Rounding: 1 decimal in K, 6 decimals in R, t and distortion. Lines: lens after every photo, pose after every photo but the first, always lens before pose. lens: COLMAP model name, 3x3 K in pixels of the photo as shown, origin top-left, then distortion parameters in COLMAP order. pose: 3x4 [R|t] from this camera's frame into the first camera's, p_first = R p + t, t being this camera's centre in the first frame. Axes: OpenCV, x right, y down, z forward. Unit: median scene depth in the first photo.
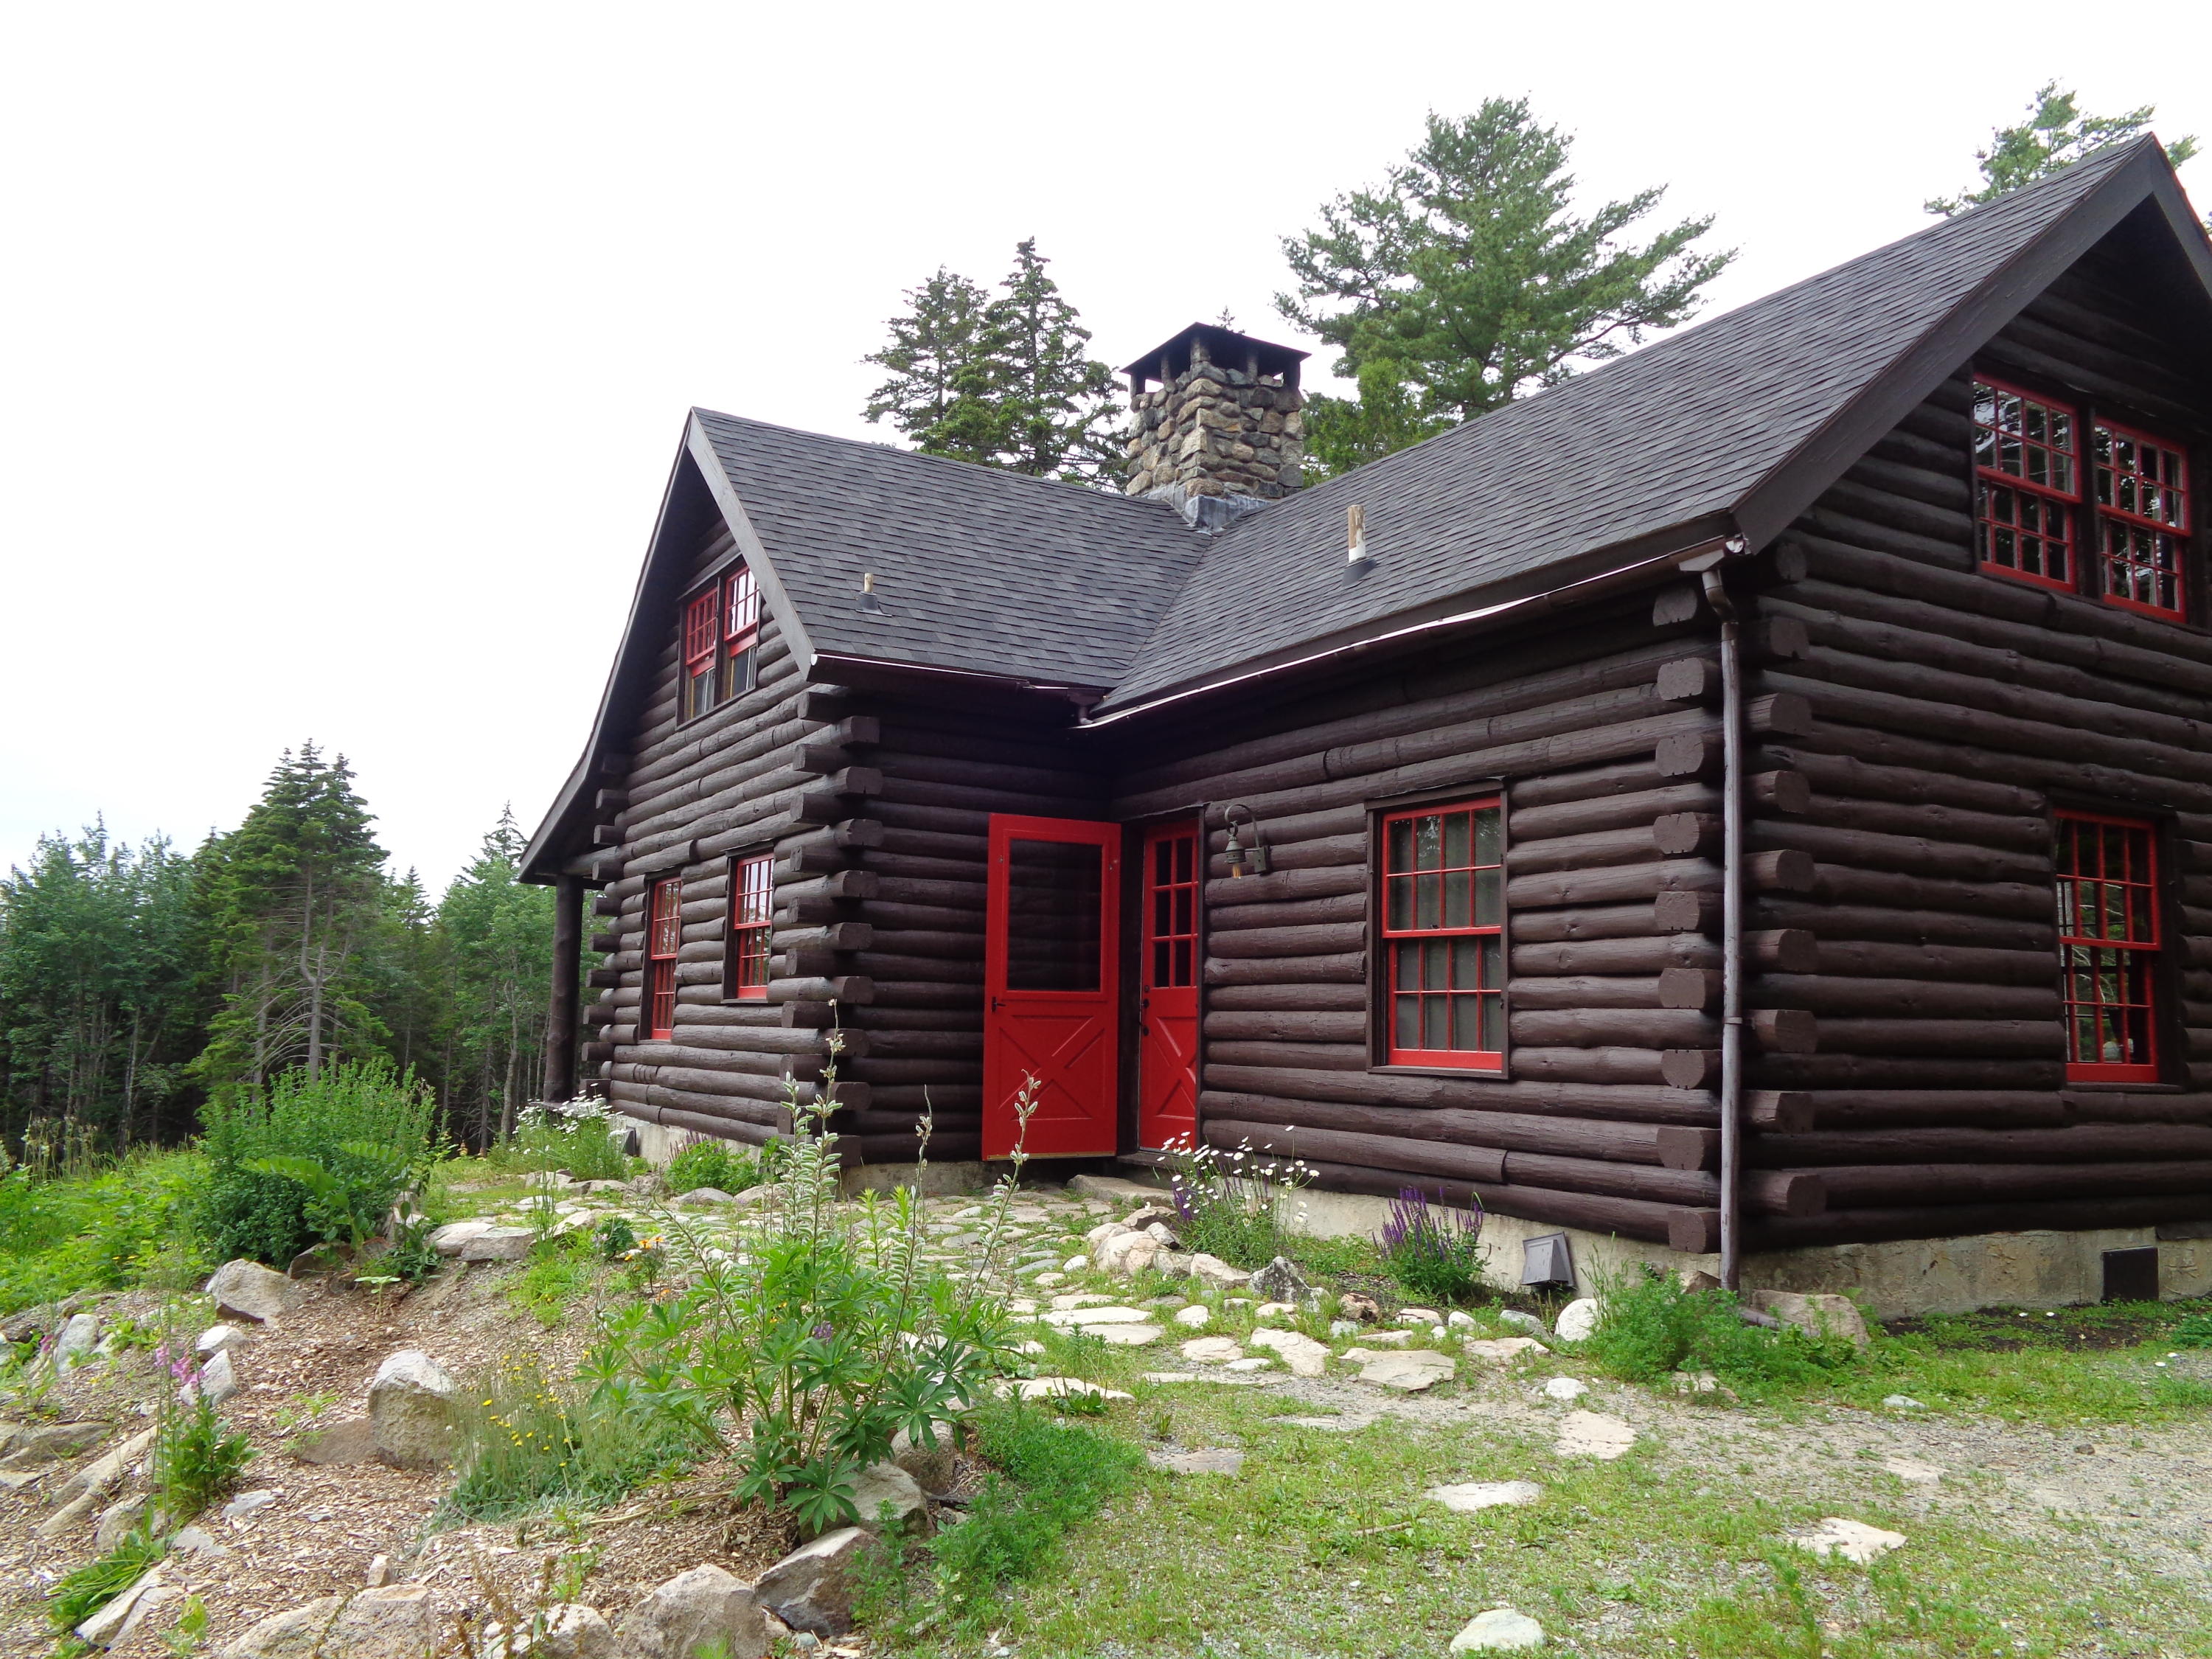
lens RADIAL K [[1663.8, 0, 1106.0], [0, 1663.8, 829.5], [0, 0, 1]] dist [0.038929, 0.003260]
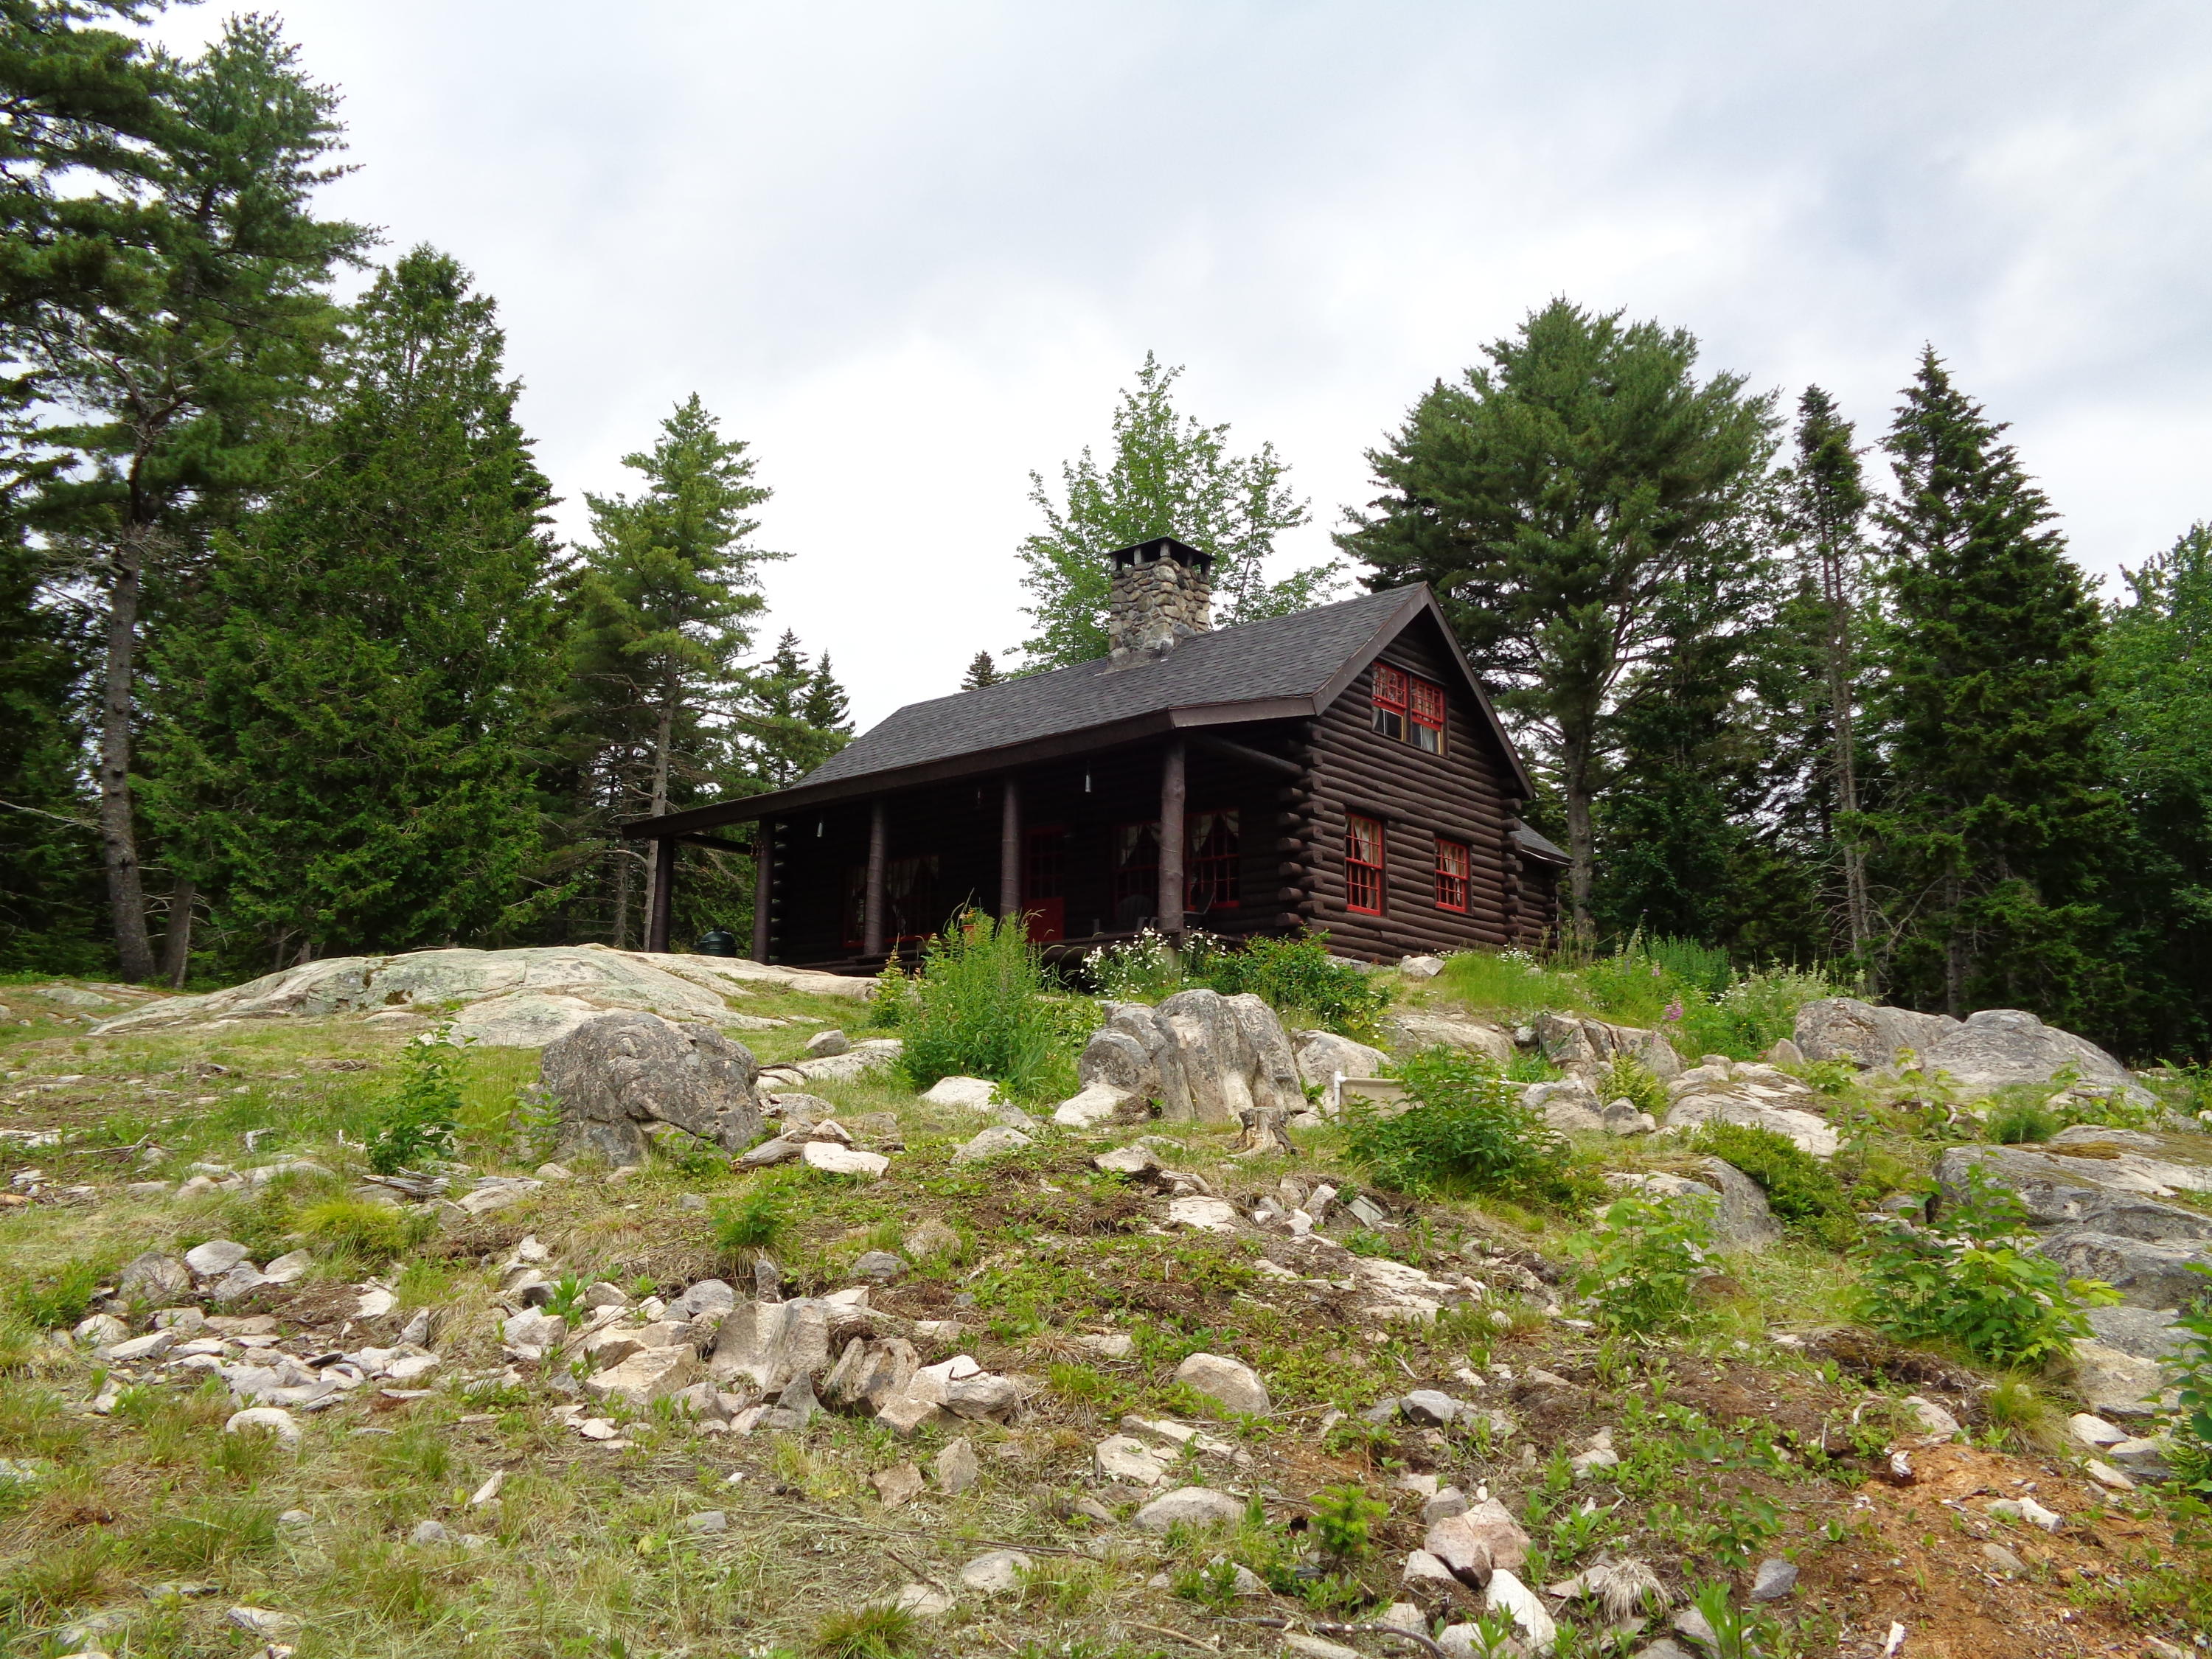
lens RADIAL K [[1666.1, 0, 1110.1], [0, 1666.1, 824.6], [0, 0, 1]] dist [0.001228, 0.011584]
pose [[-0.307559, 0.158354, 0.938260, -2.182168], [-0.142732, 0.967220, -0.210029, 0.528811], [-0.940763, -0.198516, -0.274876, 2.132602]]
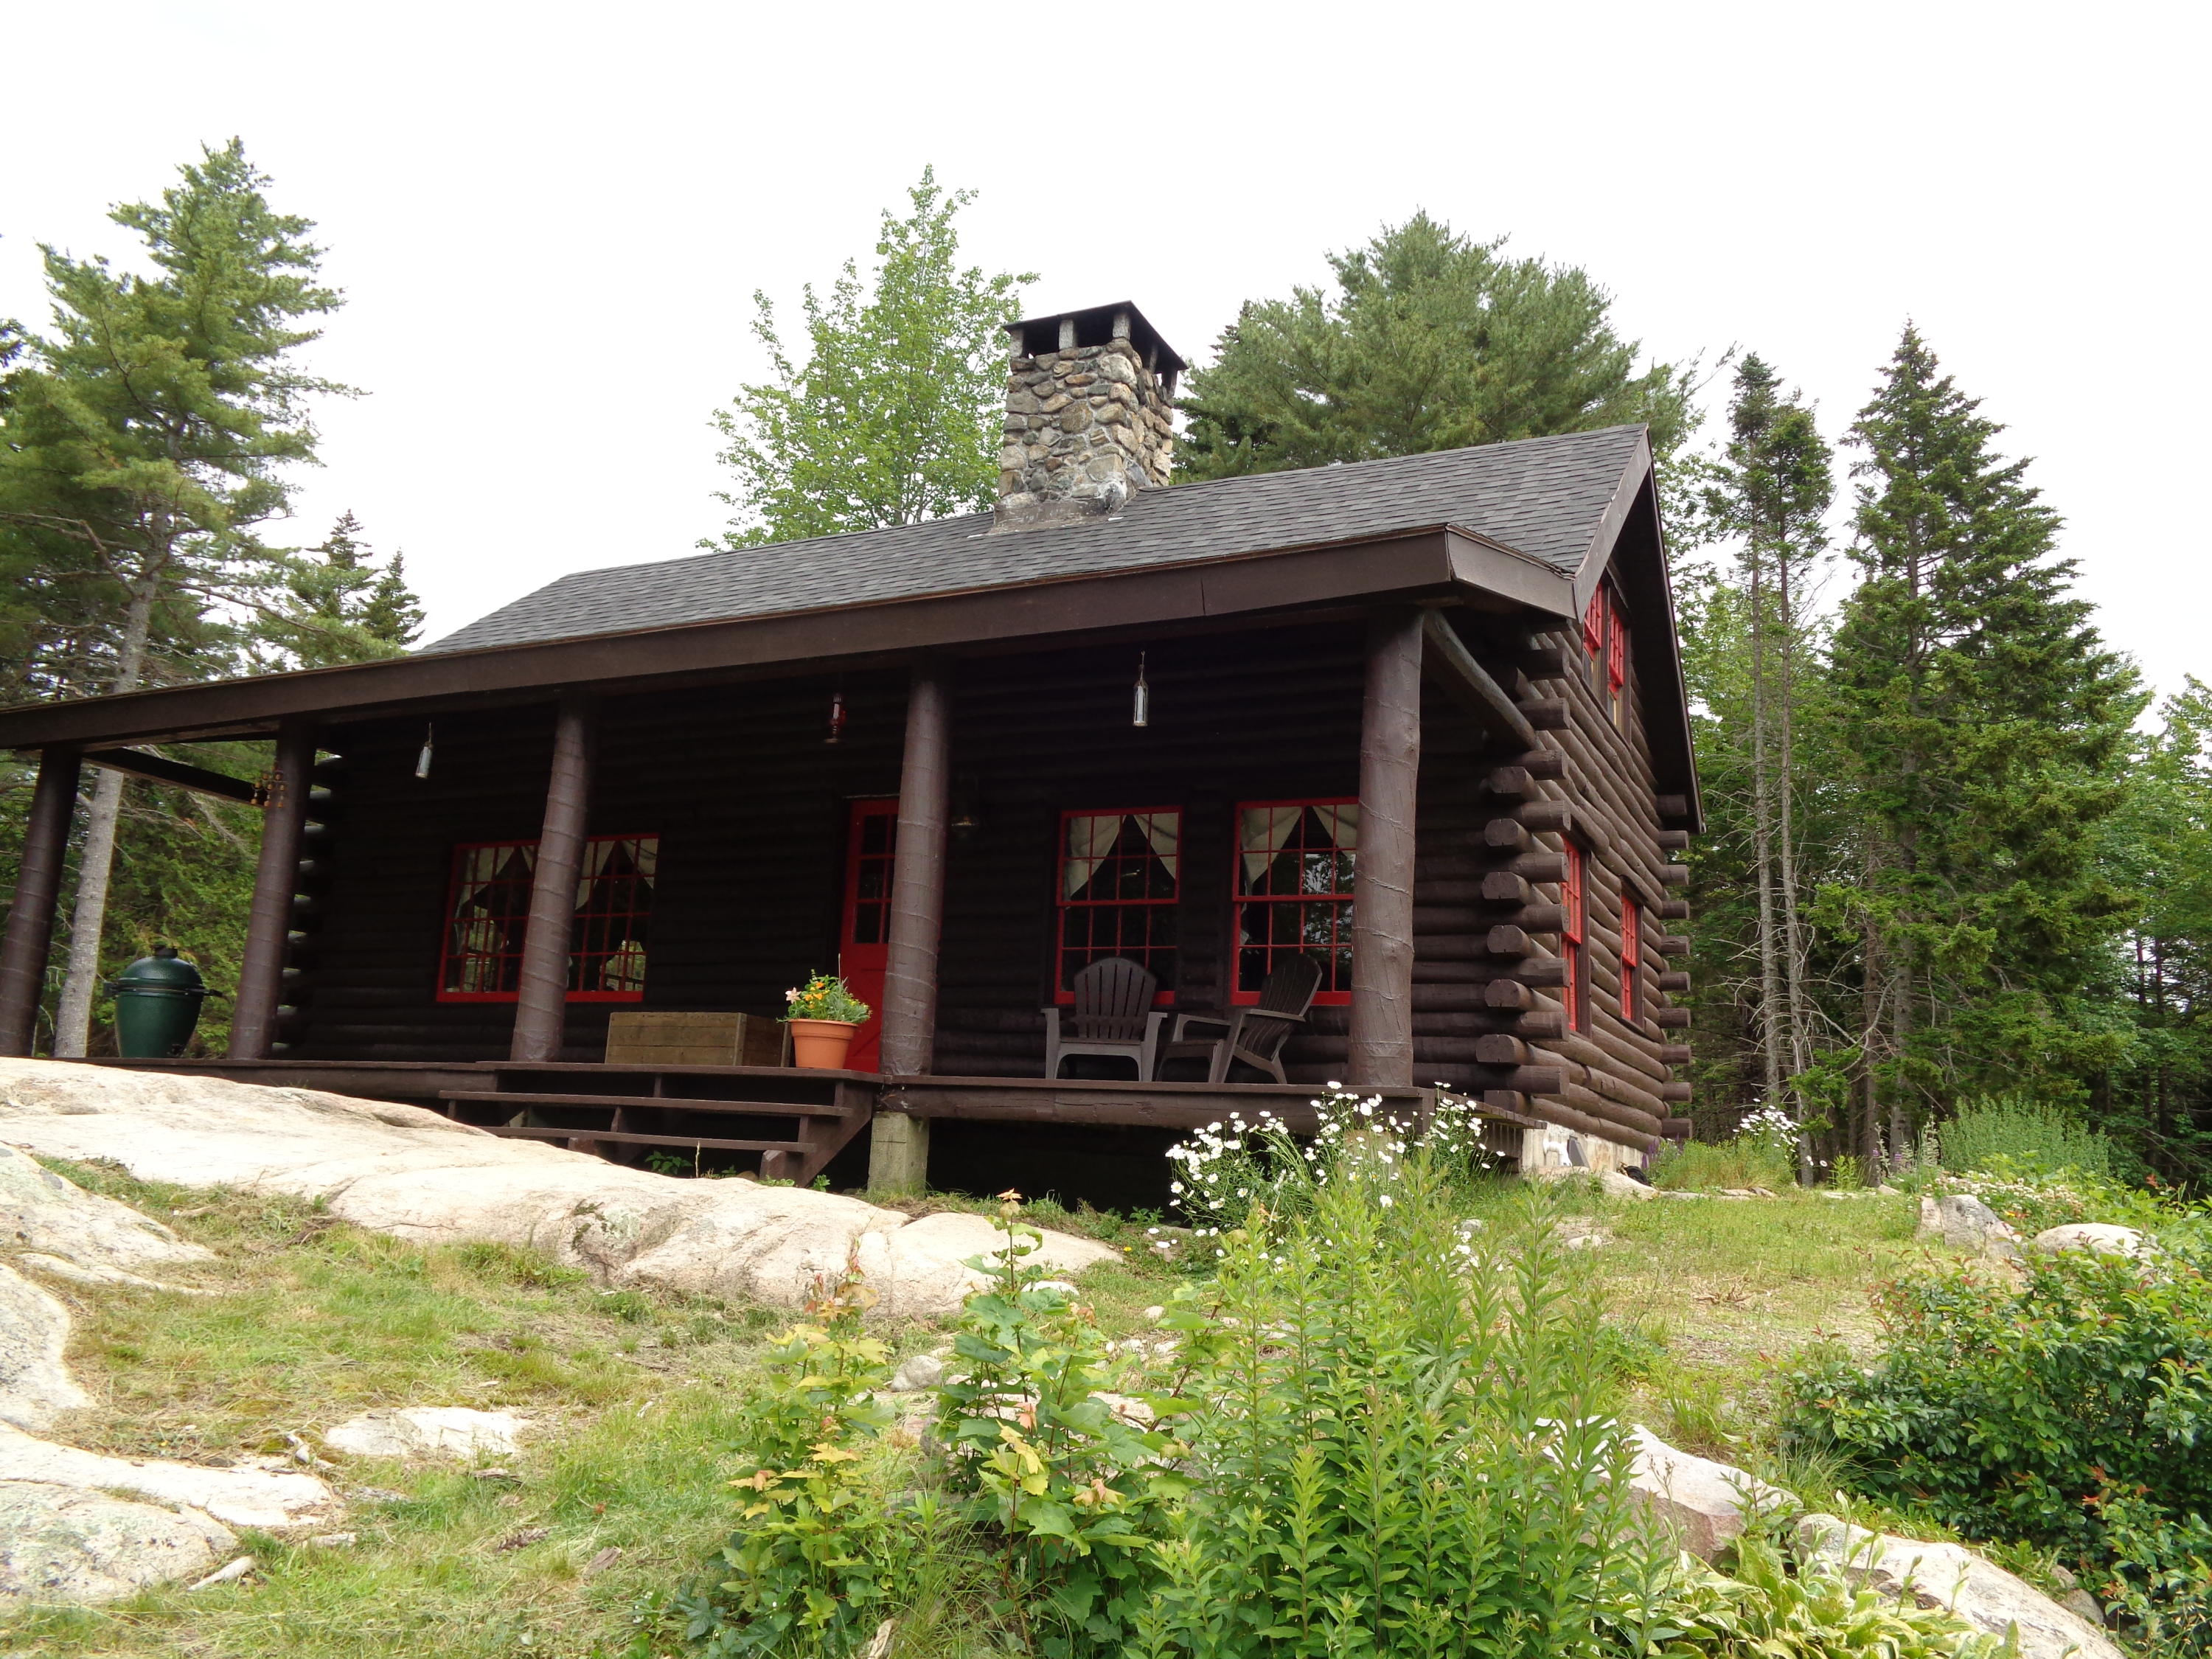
lens RADIAL K [[1673.8, 0, 1123.3], [0, 1673.8, 848.5], [0, 0, 1]] dist [0.009562, -0.010044]
pose [[-0.549745, 0.112042, 0.827784, -1.057634], [-0.171524, 0.954707, -0.243133, 0.350387], [-0.817533, -0.275646, -0.505628, 2.036270]]
